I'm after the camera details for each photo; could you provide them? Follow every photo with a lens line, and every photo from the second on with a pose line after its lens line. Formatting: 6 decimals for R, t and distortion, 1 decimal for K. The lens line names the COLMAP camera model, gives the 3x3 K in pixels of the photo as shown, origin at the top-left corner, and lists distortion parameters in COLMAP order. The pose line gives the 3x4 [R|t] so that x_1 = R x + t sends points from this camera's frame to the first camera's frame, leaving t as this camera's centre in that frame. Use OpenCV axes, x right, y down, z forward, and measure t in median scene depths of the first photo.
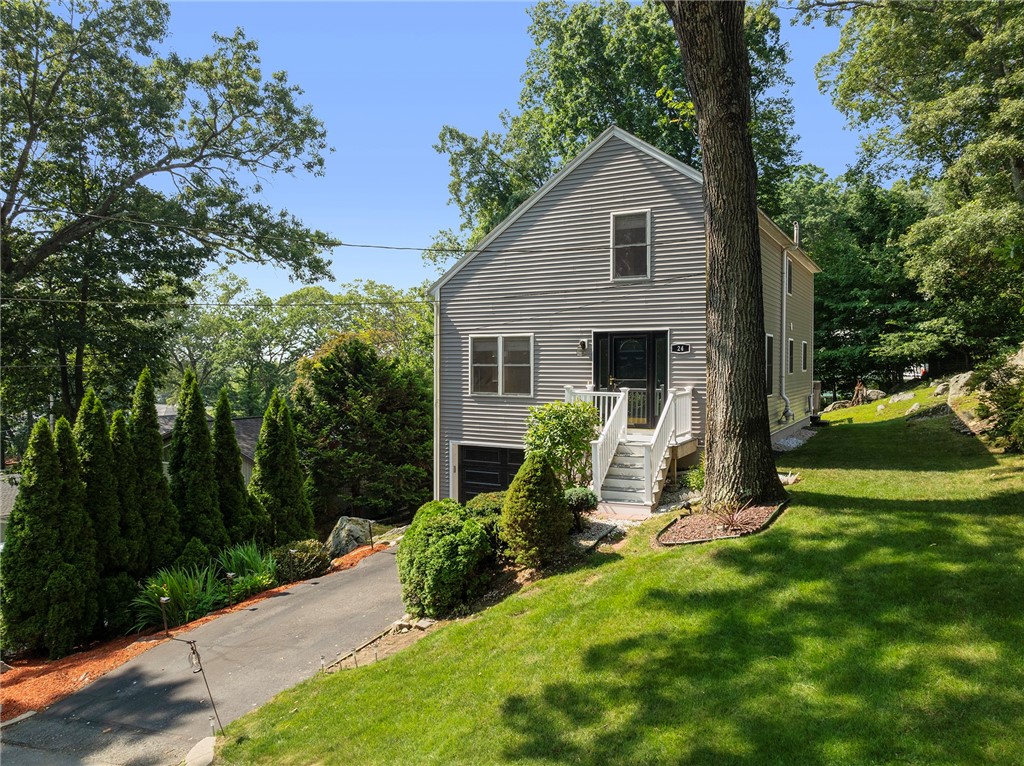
lens RADIAL K [[712.8, 0, 510.4], [0, 712.8, 379.9], [0, 0, 1]] dist [-0.012803, -0.002336]
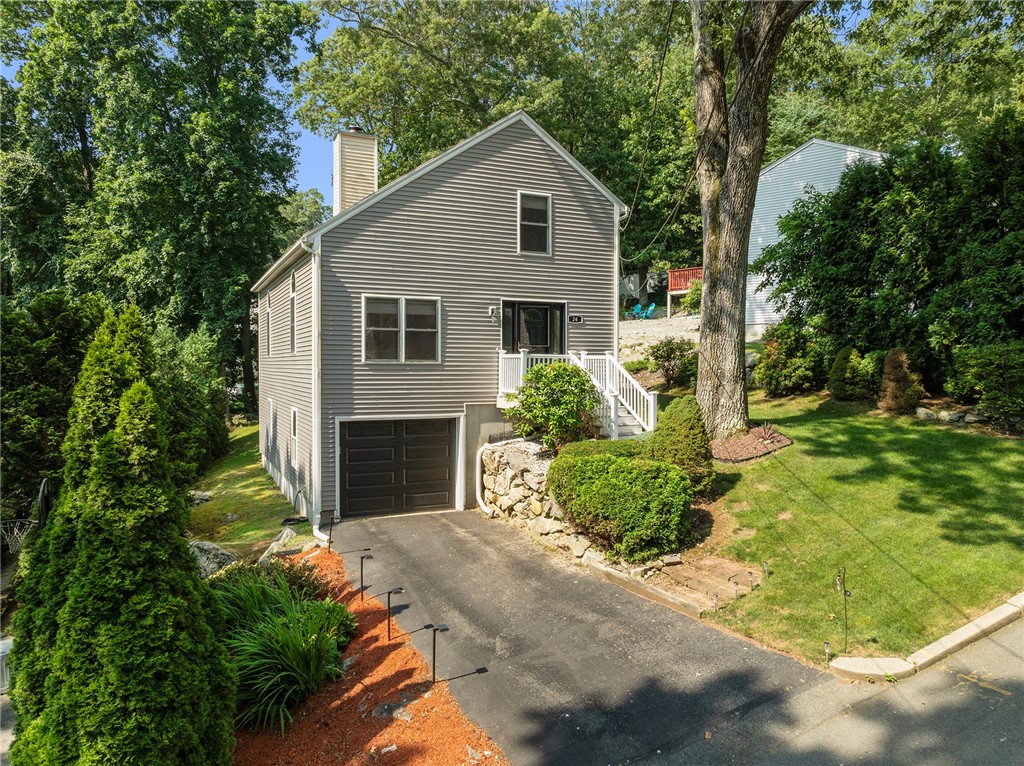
lens RADIAL K [[712.8, 0, 510.7], [0, 712.8, 381.4], [0, 0, 1]] dist [-0.012803, -0.002336]
pose [[0.568808, -0.025523, 0.822075, -0.744898], [0.010644, 0.999663, 0.023672, 0.028224], [-0.822402, -0.004715, 0.568888, 0.388750]]
